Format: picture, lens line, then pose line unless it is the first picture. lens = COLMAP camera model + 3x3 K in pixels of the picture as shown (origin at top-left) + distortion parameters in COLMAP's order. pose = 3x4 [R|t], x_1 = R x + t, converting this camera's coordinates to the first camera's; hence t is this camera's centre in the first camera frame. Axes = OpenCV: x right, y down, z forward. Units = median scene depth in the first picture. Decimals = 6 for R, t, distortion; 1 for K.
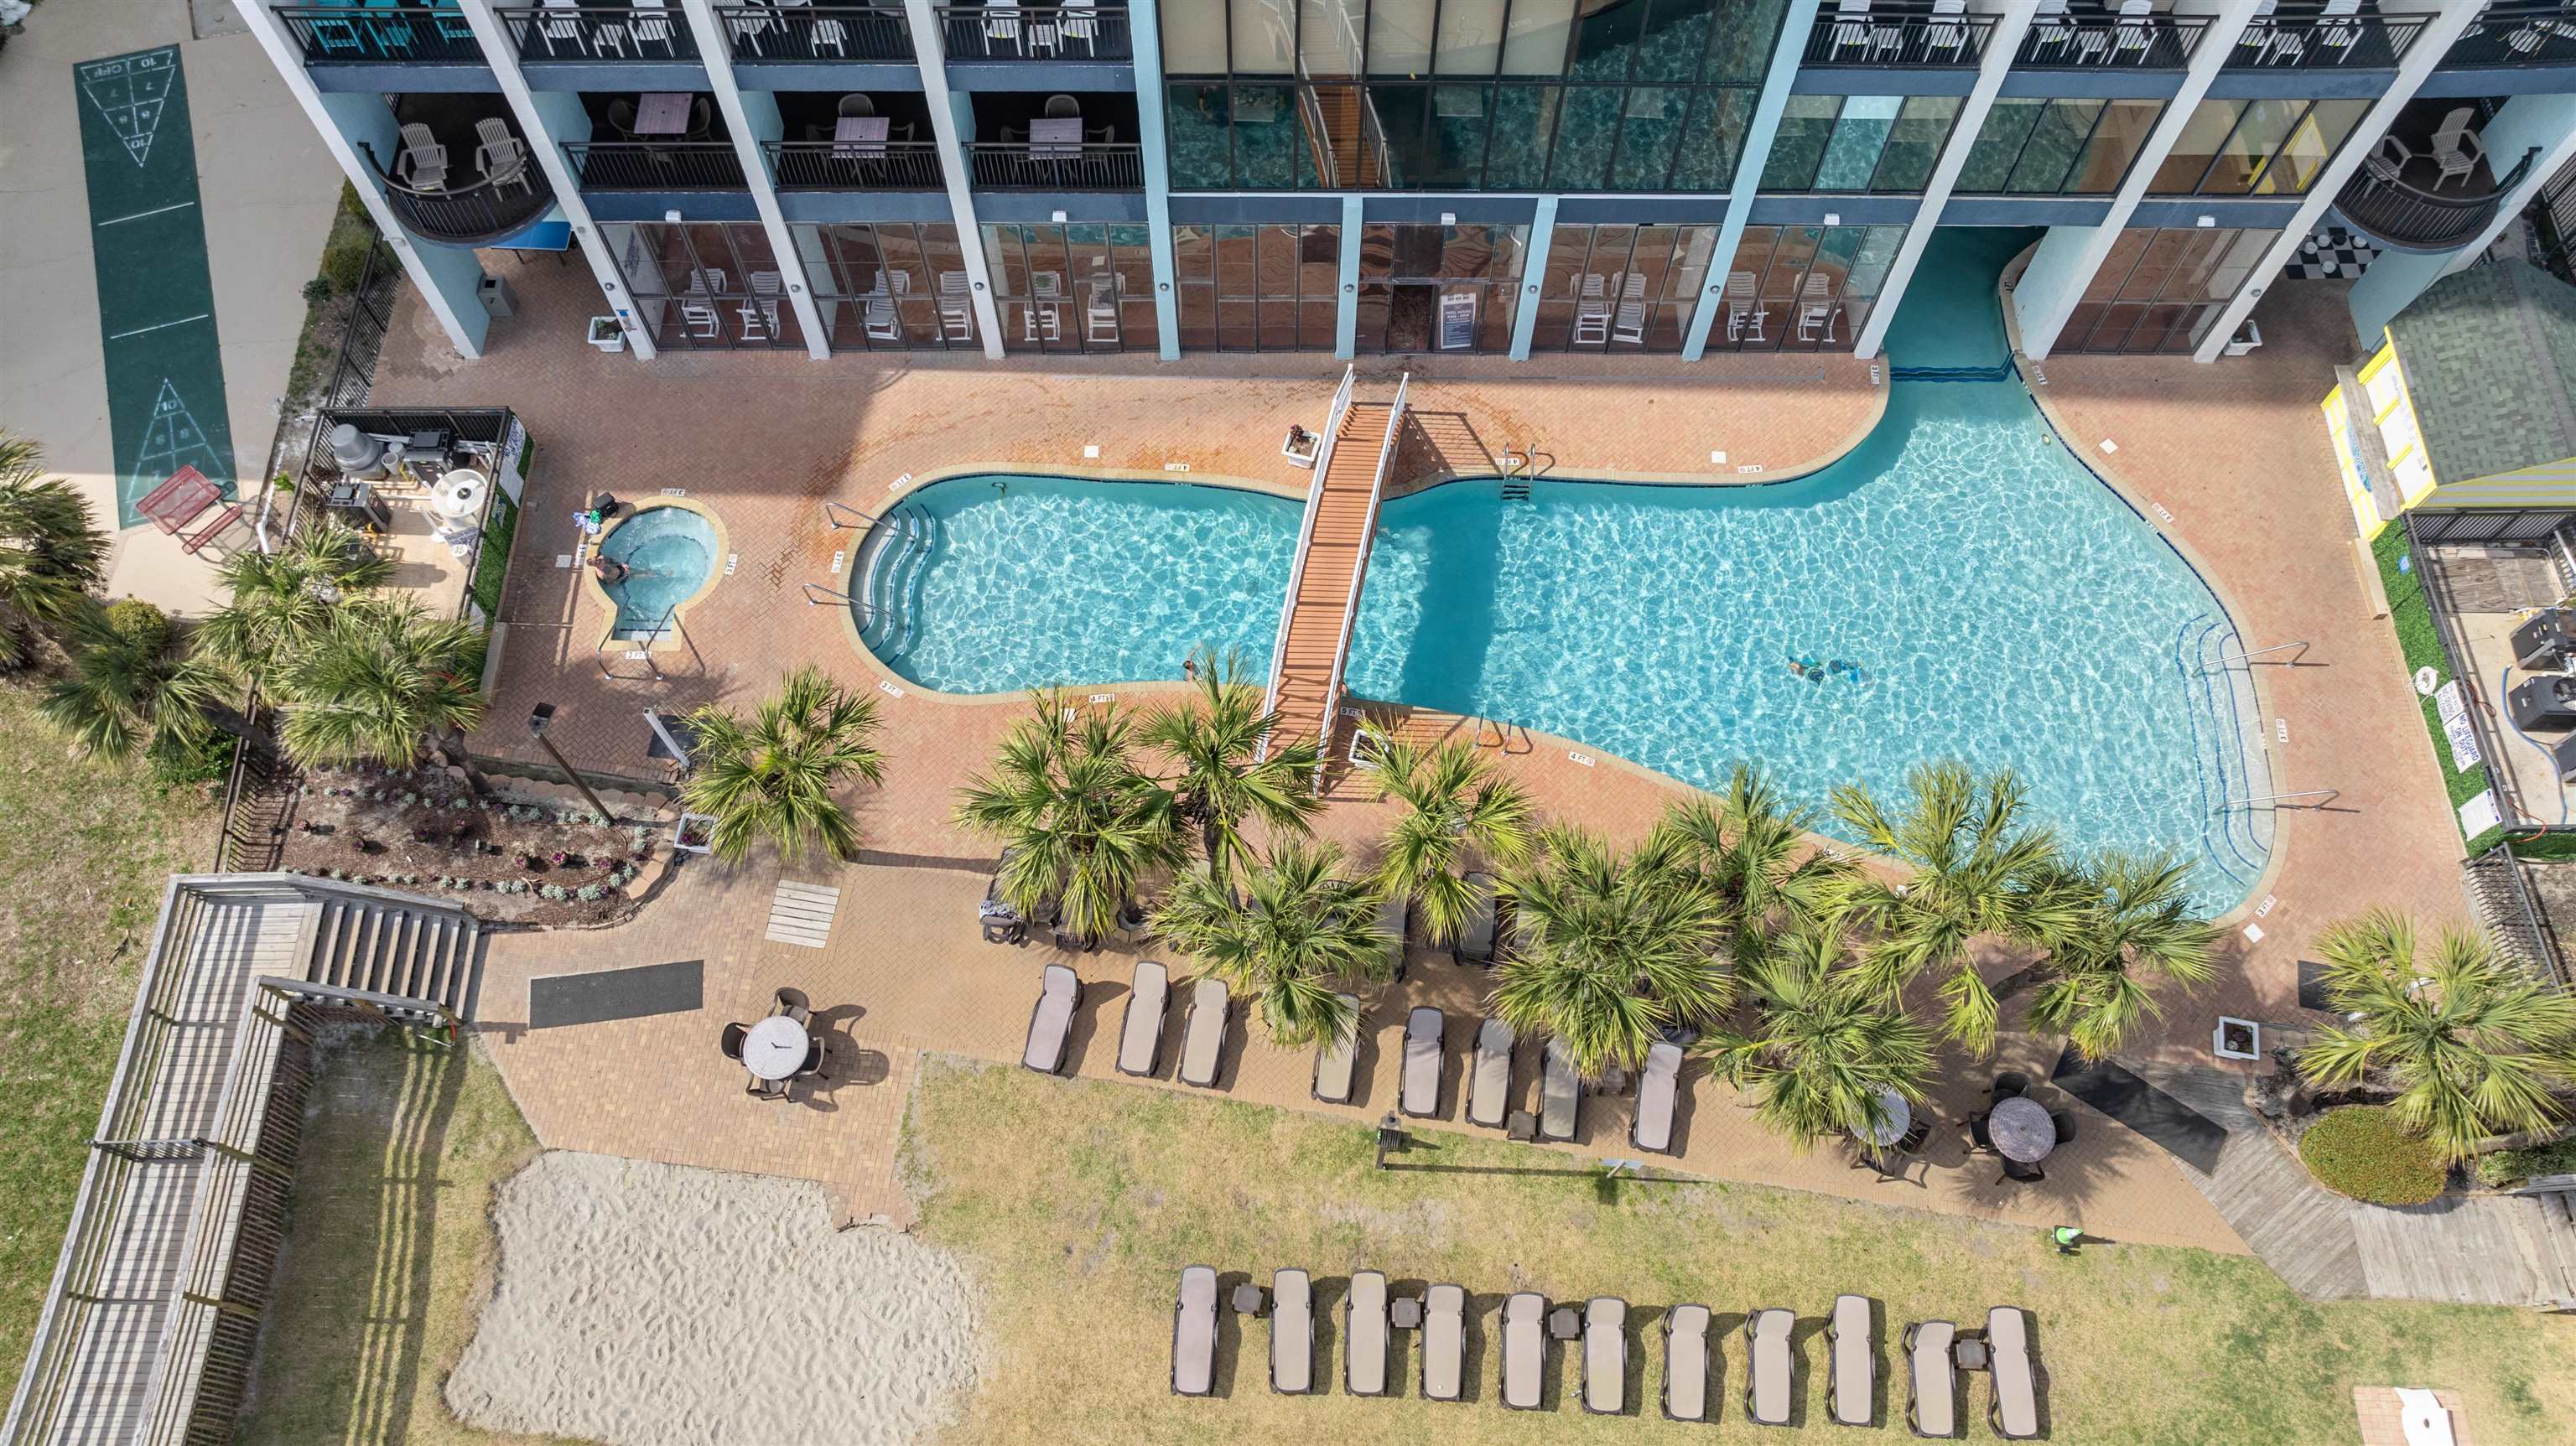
lens RADIAL K [[1843.0, 0, 1288.0], [0, 1843.0, 723.0], [0, 0, 1]] dist [-0.003459, 0.010098]
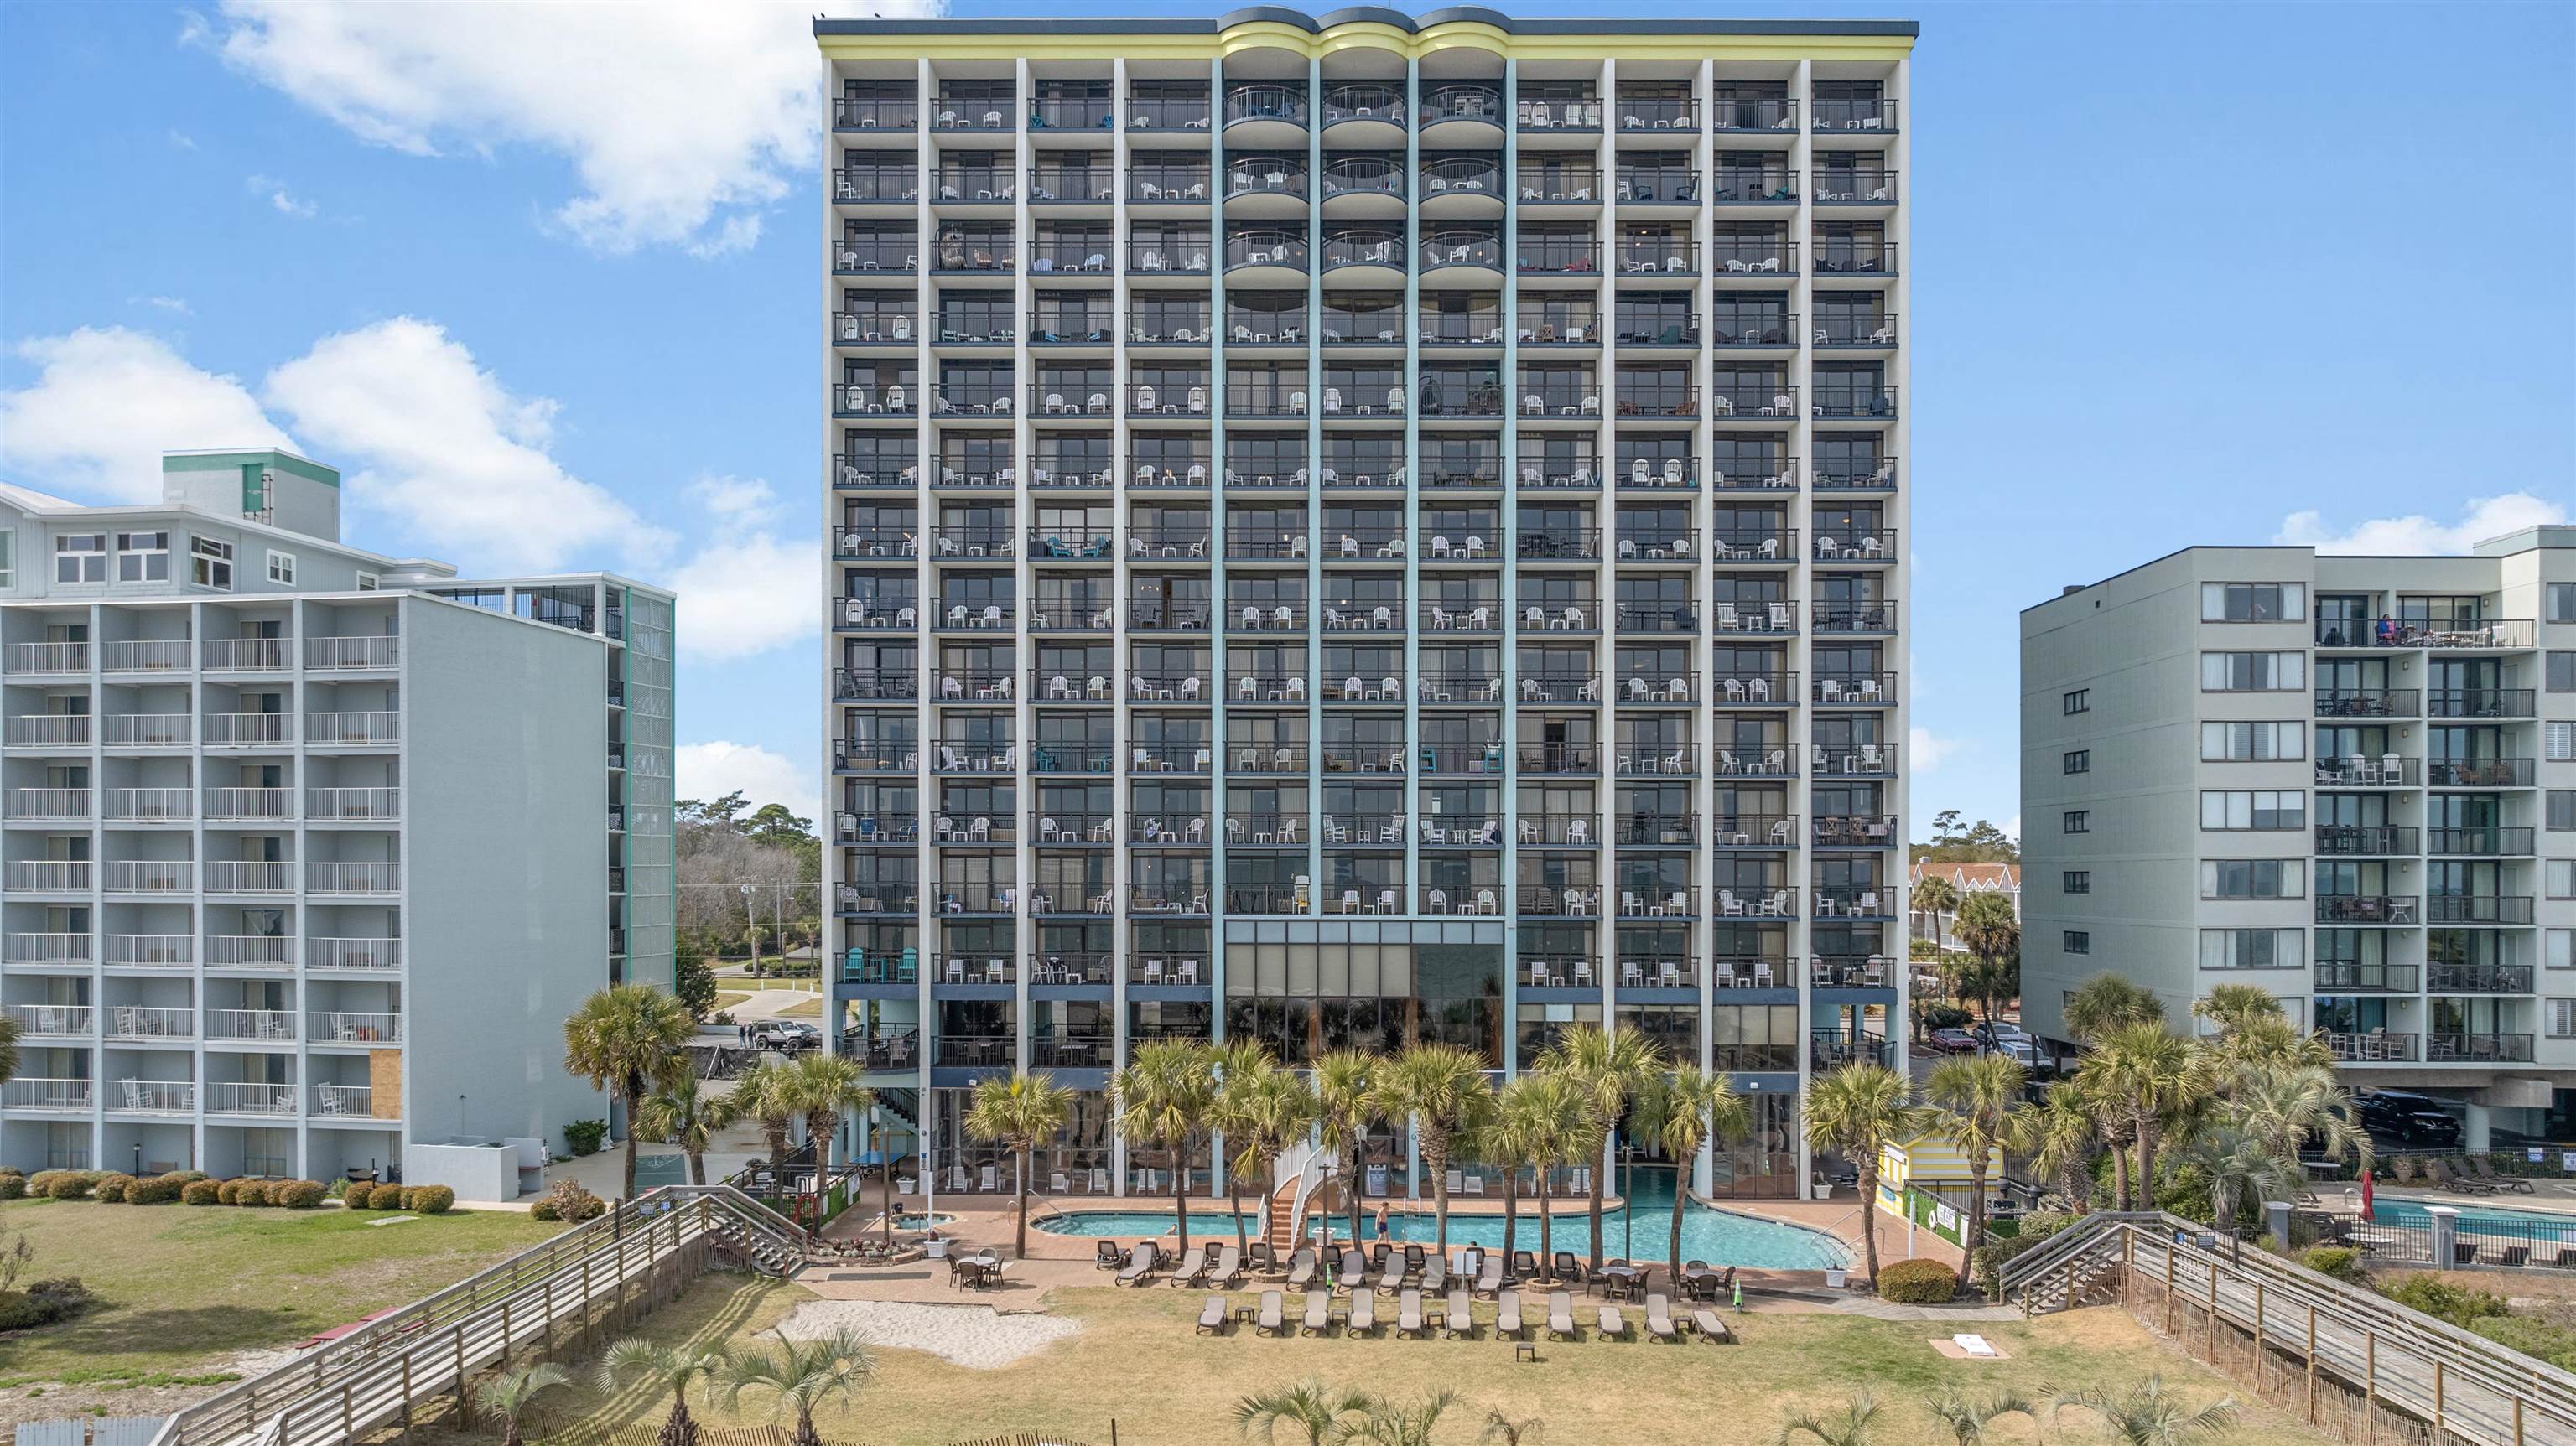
lens RADIAL K [[1843.0, 0, 1288.0], [0, 1843.0, 723.0], [0, 0, 1]] dist [-0.003459, 0.010098]
pose [[0.999804, -0.007660, -0.018263, 0.045427], [-0.014016, 0.377802, -0.925780, 1.436217], [0.013991, 0.925855, 0.377621, -0.103576]]
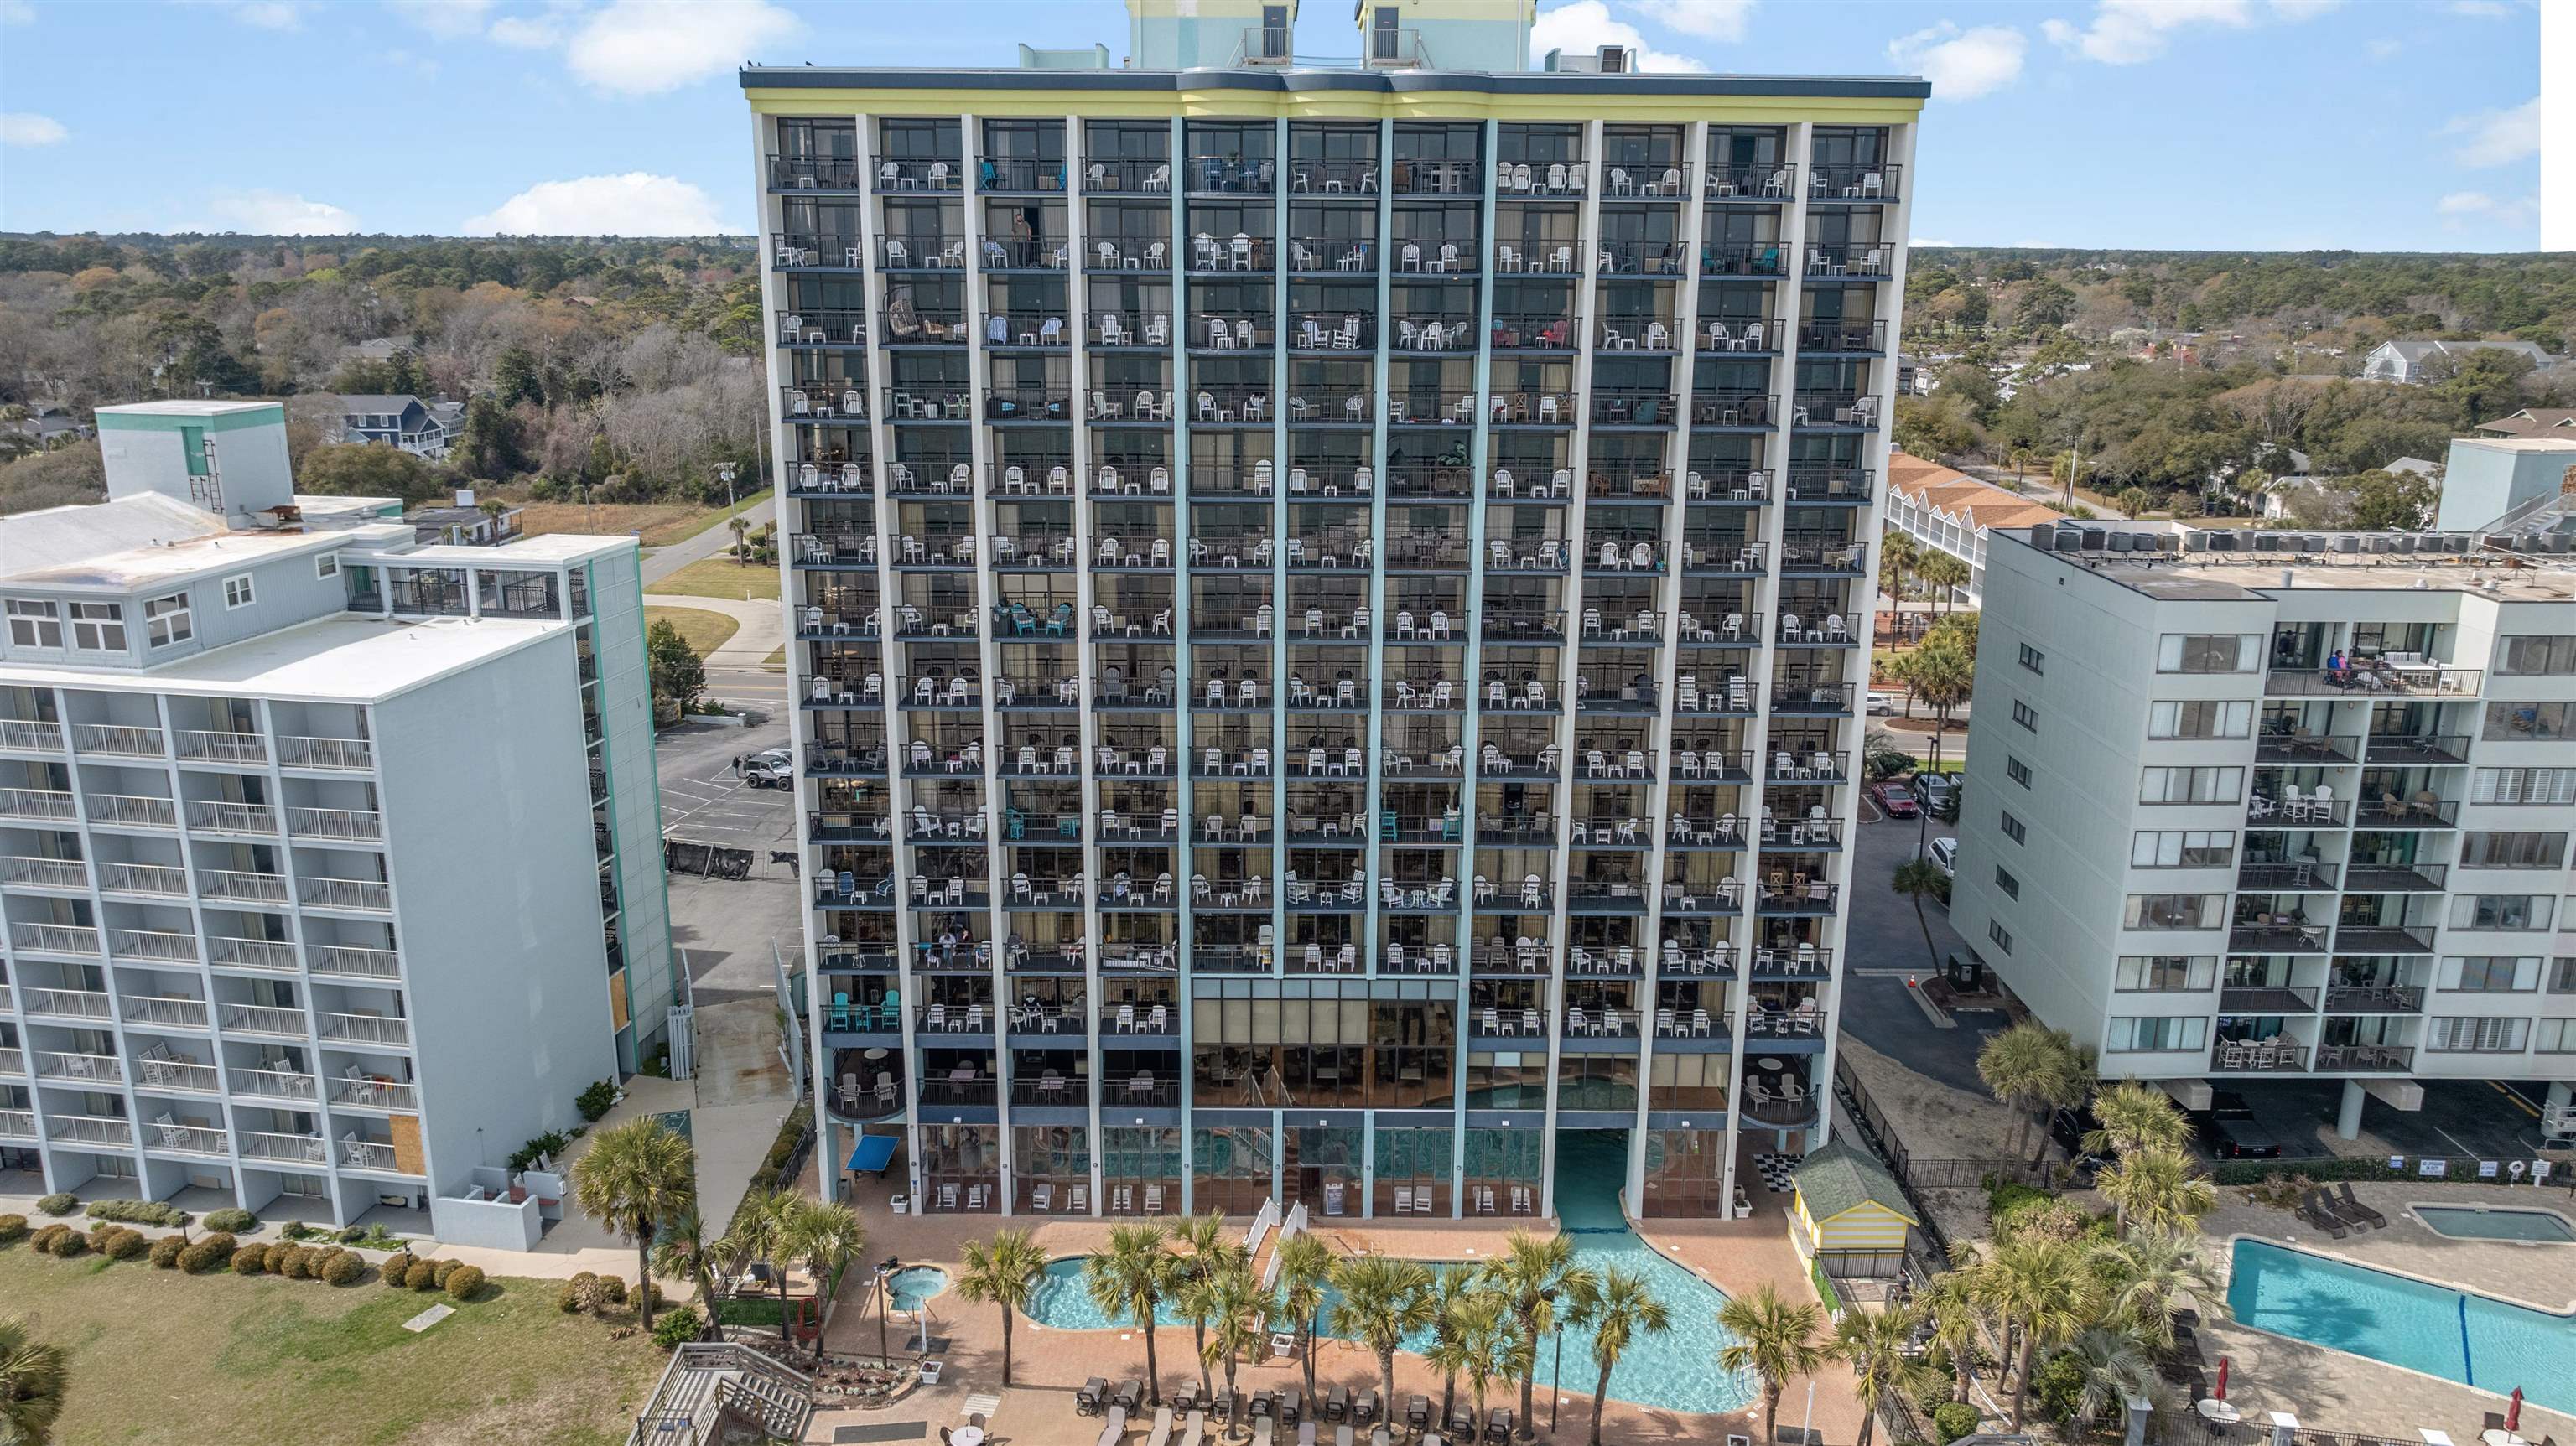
lens RADIAL K [[1910.9, 0, 1279.2], [0, 1910.9, 625.1], [0, 0, 1]] dist [0.001619, -0.005857]
pose [[0.999982, -0.001320, -0.005911, 0.051273], [-0.003930, 0.601266, -0.799039, 1.159105], [0.004608, 0.799047, 0.601250, -0.790307]]
